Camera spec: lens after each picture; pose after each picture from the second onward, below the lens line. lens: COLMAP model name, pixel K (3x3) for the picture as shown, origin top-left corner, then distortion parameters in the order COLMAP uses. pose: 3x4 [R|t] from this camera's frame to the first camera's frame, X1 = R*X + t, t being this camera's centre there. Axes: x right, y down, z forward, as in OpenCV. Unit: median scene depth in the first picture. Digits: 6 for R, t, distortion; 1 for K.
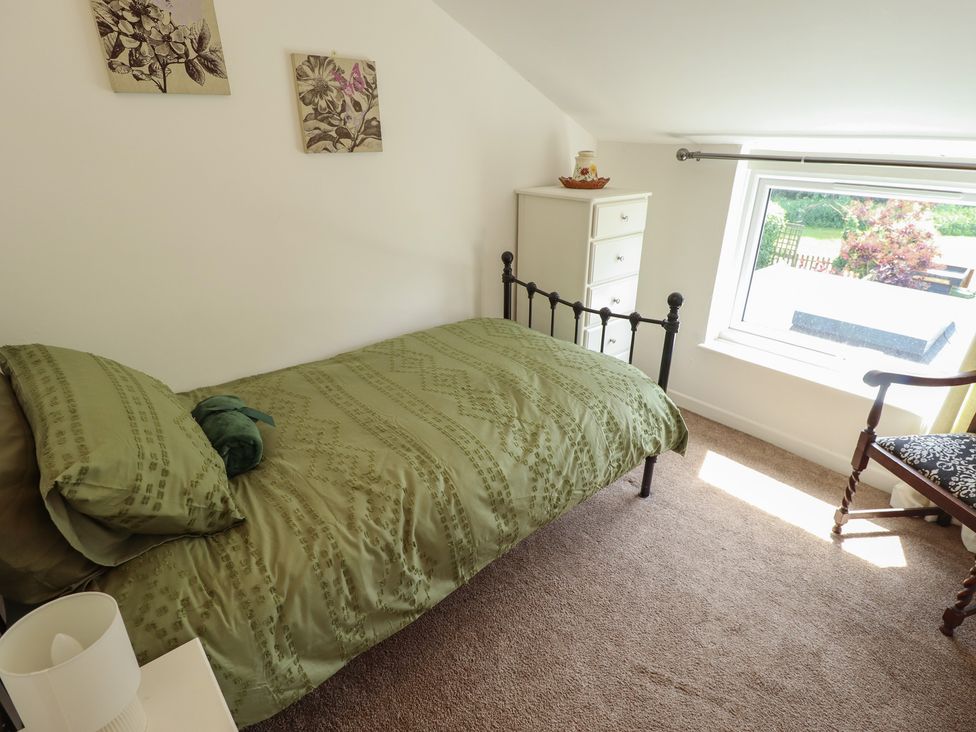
lens RADIAL K [[512.6, 0, 496.7], [0, 512.6, 370.1], [0, 0, 1]] dist [-0.014337, -0.008319]
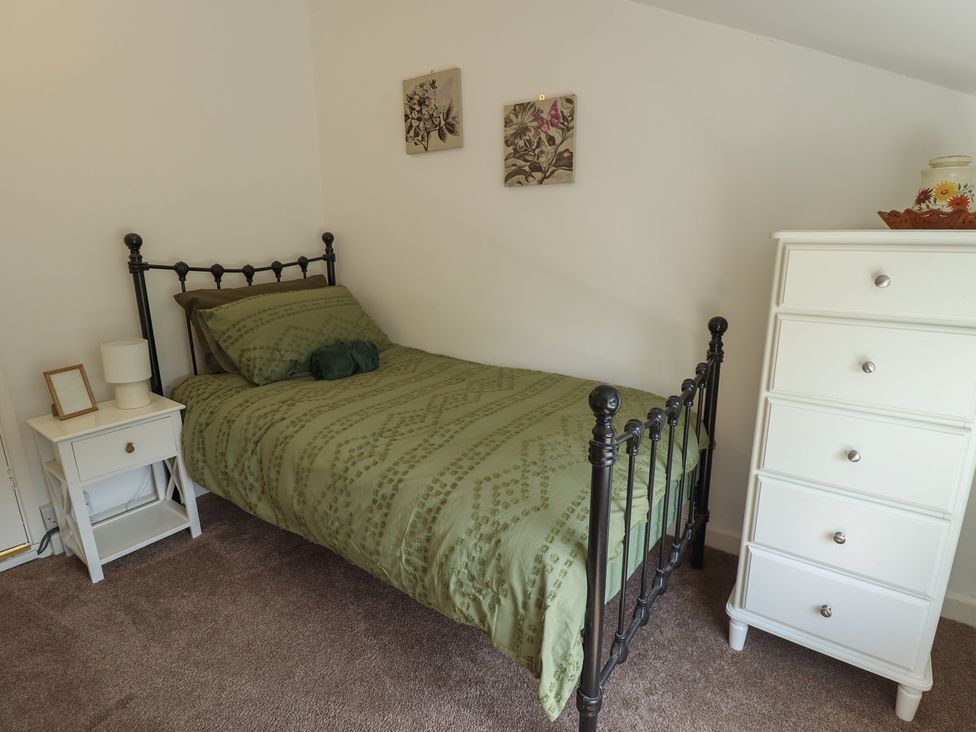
lens RADIAL K [[512.6, 0, 494.4], [0, 512.6, 365.5], [0, 0, 1]] dist [-0.014337, -0.008319]
pose [[0.217460, 0.230990, -0.948343, 0.818202], [-0.405365, 0.905215, 0.127533, -0.192077], [0.887914, 0.356691, 0.290483, 0.774980]]
